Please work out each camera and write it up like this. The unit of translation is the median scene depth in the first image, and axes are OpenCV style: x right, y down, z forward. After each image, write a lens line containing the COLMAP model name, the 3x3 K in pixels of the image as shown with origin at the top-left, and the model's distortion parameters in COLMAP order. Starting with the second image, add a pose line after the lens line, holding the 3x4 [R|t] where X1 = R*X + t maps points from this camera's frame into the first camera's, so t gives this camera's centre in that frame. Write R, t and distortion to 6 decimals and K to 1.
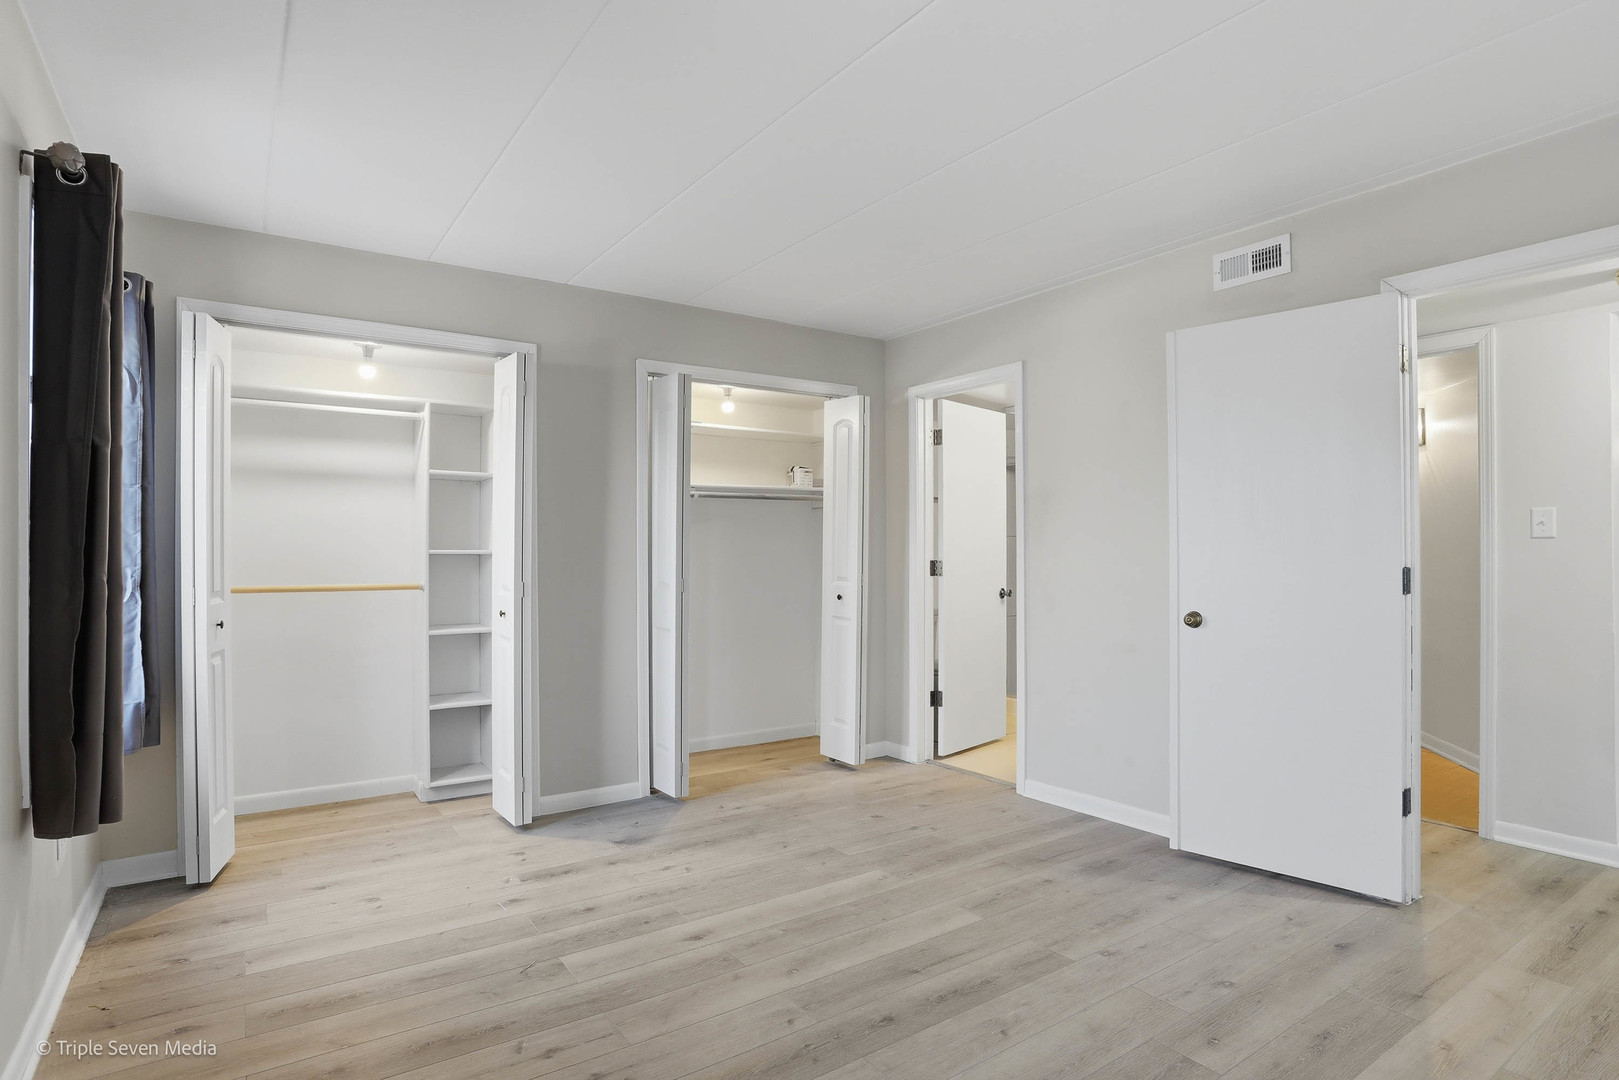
lens RADIAL K [[841.3, 0, 809.5], [0, 841.3, 540.0], [0, 0, 1]] dist [-0.066295, 0.028243]
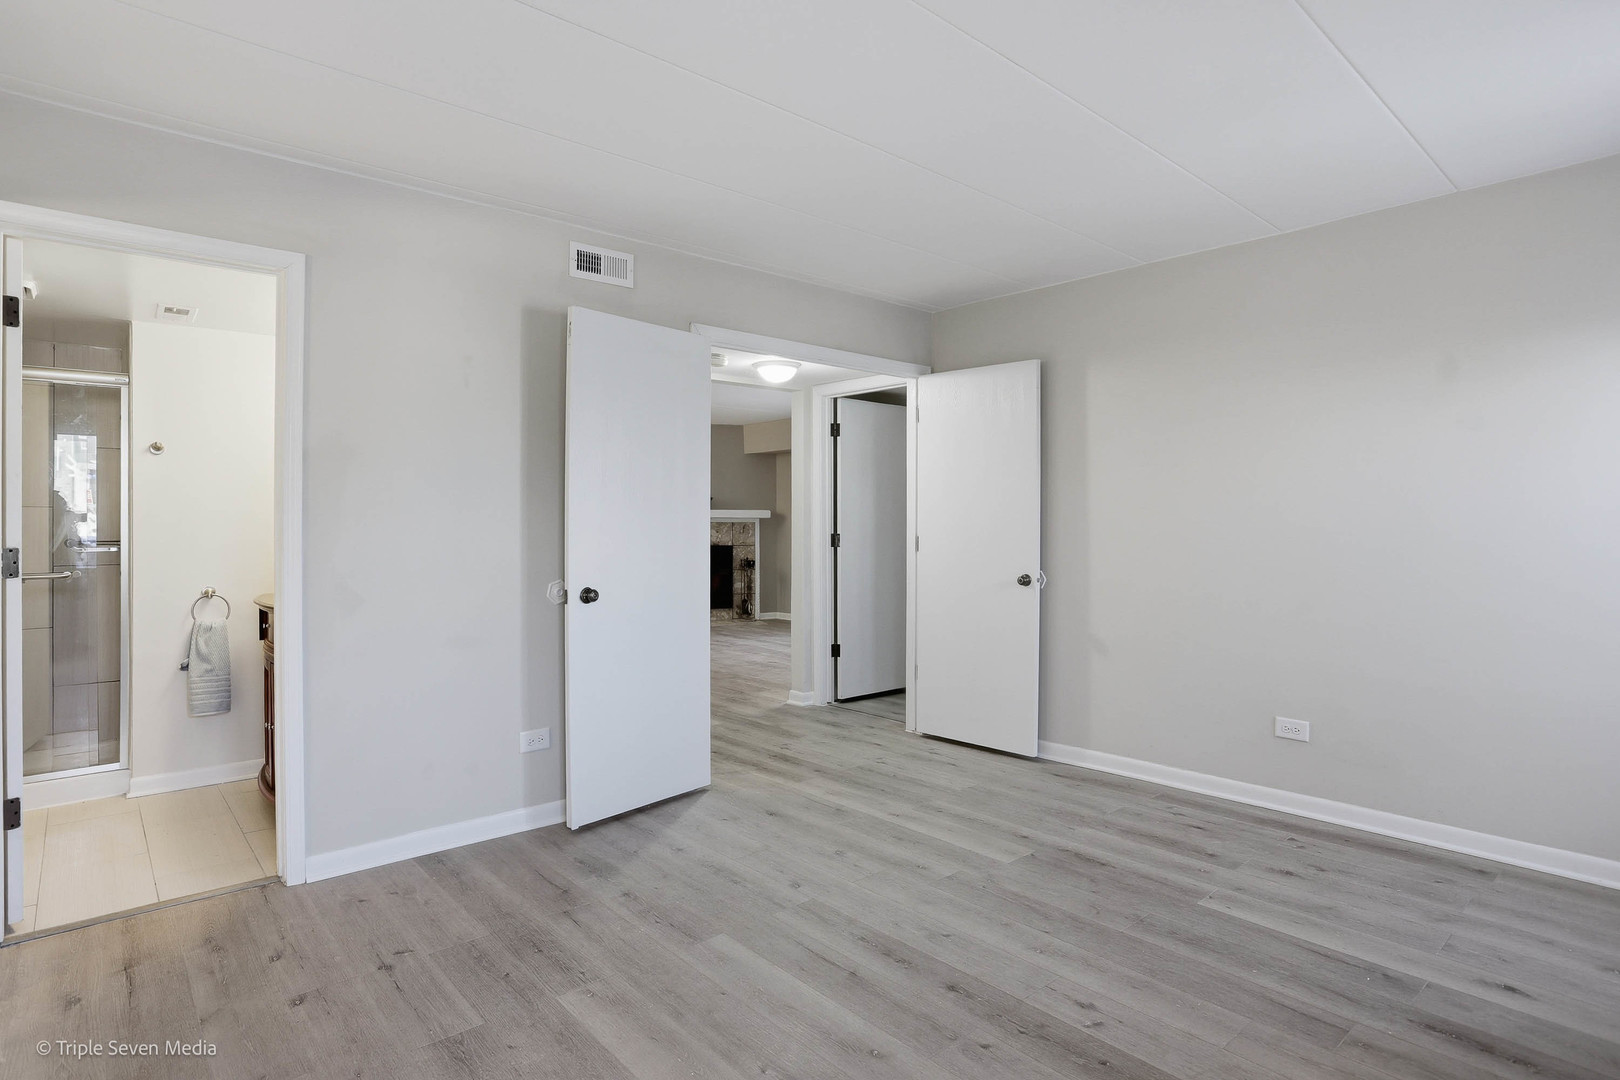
lens RADIAL K [[840.7, 0, 807.1], [0, 840.7, 526.3], [0, 0, 1]] dist [-0.056400, 0.028532]
pose [[-0.109549, 0.002063, 0.993979, -0.631624], [-0.015025, 0.999880, -0.003731, 0.011747], [-0.993868, -0.015343, -0.109505, 0.909257]]
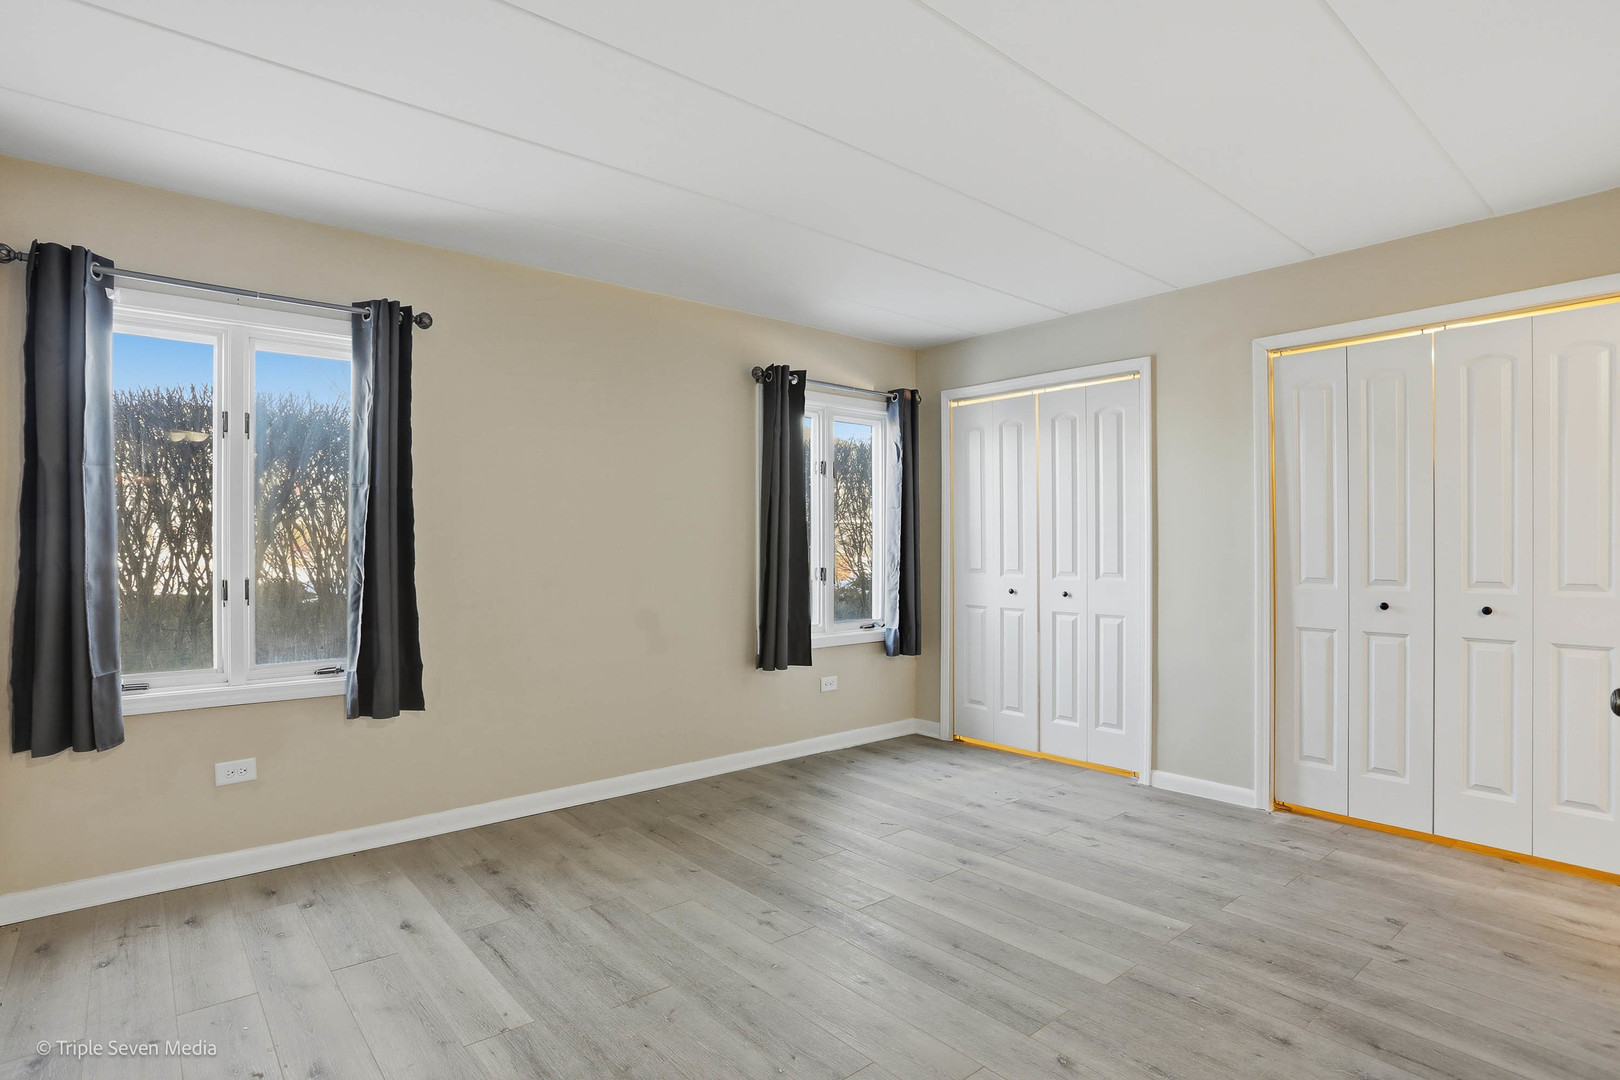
lens RADIAL K [[840.7, 0, 807.1], [0, 840.7, 526.3], [0, 0, 1]] dist [-0.056400, 0.028532]
pose [[0.094837, -0.021402, -0.995263, 0.914113], [0.014529, 0.999692, -0.020113, 0.005830], [0.995387, -0.012553, 0.095118, 0.560828]]
